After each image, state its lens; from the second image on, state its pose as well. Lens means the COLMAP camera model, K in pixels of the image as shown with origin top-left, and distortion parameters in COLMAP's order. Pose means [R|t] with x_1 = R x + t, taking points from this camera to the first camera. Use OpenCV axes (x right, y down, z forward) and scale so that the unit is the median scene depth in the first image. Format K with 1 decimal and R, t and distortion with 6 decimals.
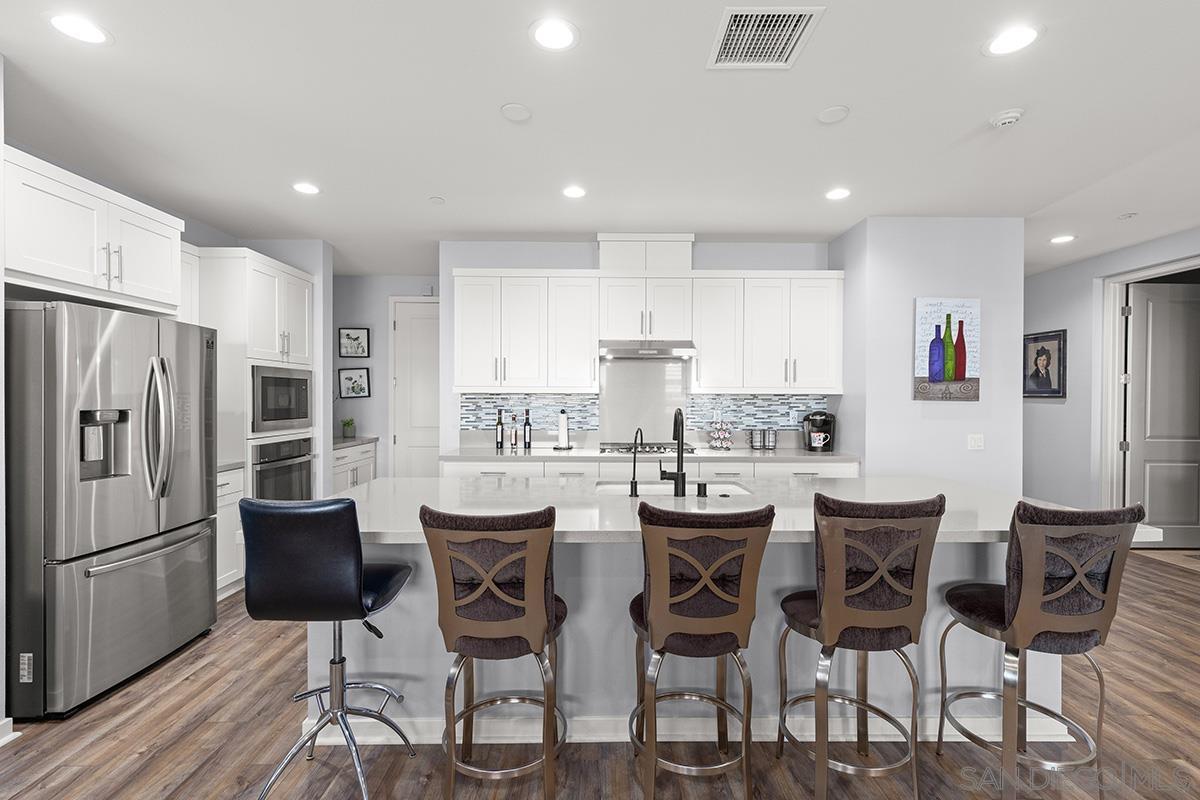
lens RADIAL K [[540.2, 0, 606.0], [0, 540.2, 401.2], [0, 0, 1]] dist [0.006814, -0.000840]
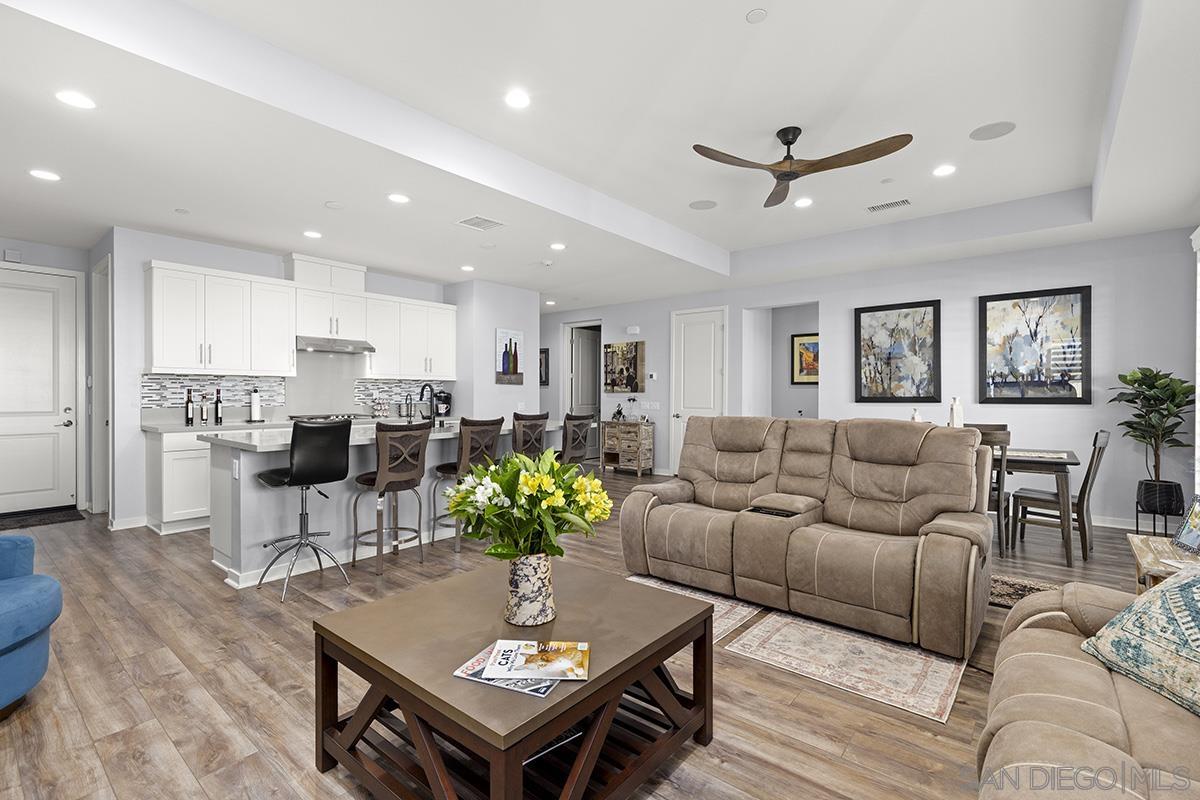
lens RADIAL K [[540.2, 0, 611.2], [0, 540.2, 397.0], [0, 0, 1]] dist [0.006814, -0.000840]
pose [[0.640759, -0.006586, 0.767714, -0.536259], [0.004285, 0.999978, 0.005003, 0.031887], [-0.767730, 0.000084, 0.640773, -0.430502]]
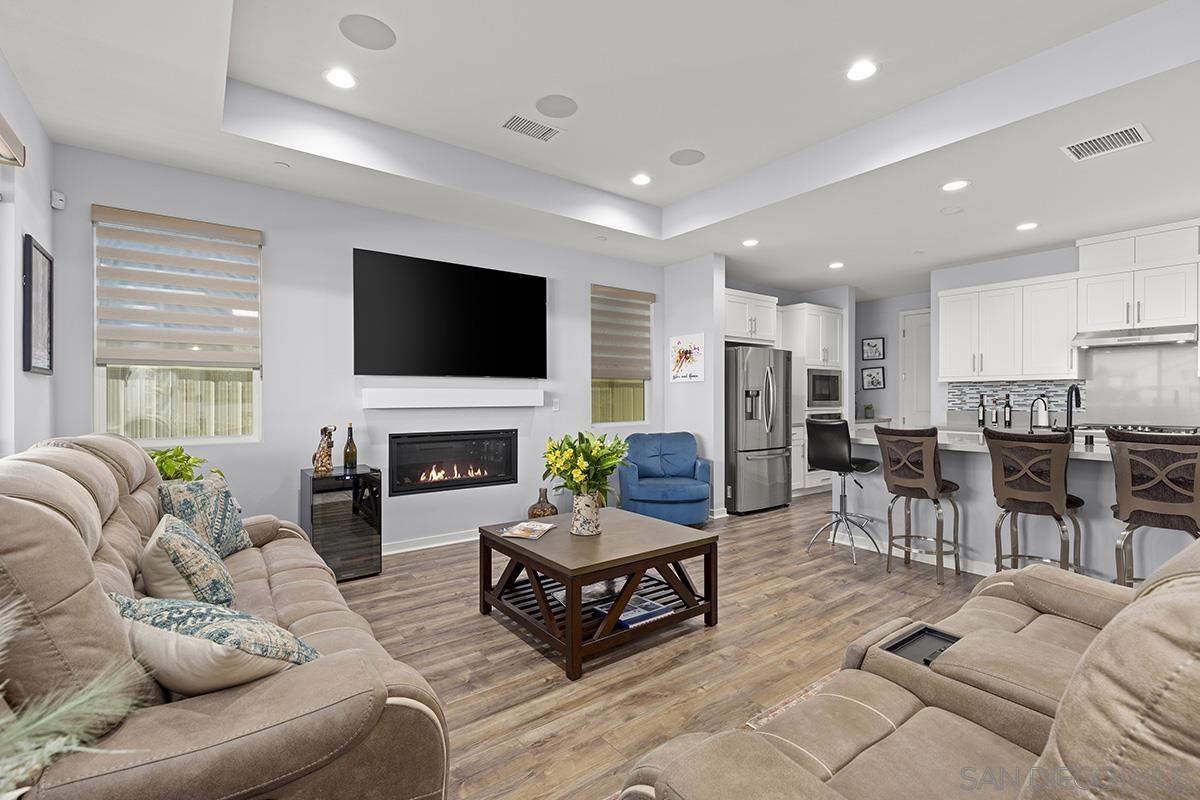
lens RADIAL K [[540.2, 0, 603.8], [0, 540.2, 399.0], [0, 0, 1]] dist [0.006814, -0.000840]
pose [[0.595335, -0.000668, -0.803477, 0.320225], [-0.003101, 0.999990, -0.003129, 0.035163], [0.803472, 0.004354, 0.595327, -0.508766]]
